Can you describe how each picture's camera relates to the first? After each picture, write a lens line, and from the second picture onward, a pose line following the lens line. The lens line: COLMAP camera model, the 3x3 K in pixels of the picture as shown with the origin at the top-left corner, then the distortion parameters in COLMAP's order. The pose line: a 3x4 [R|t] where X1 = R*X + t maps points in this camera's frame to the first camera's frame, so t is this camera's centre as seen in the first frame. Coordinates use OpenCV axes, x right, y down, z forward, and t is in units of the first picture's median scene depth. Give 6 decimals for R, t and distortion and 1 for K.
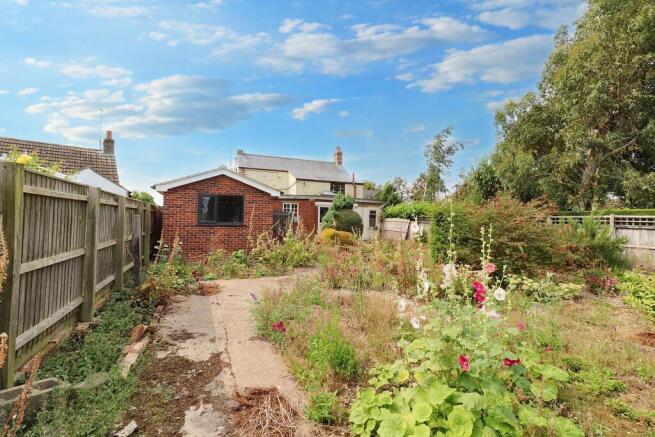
lens RADIAL K [[304.2, 0, 327.5], [0, 304.2, 218.5], [0, 0, 1]] dist [0.001127, -0.000309]
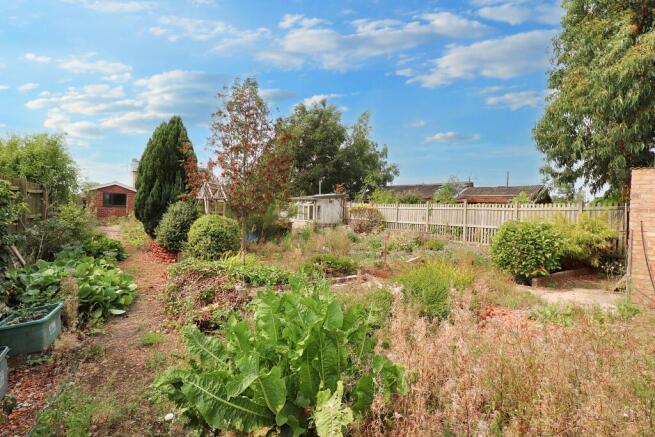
lens RADIAL K [[304.2, 0, 327.5], [0, 304.2, 218.5], [0, 0, 1]] dist [0.001127, -0.000309]
pose [[0.999985, 0.002647, -0.004764, 0.523066], [-0.002581, 0.999900, 0.013938, 0.032418], [0.004801, -0.013925, 0.999892, -0.540718]]
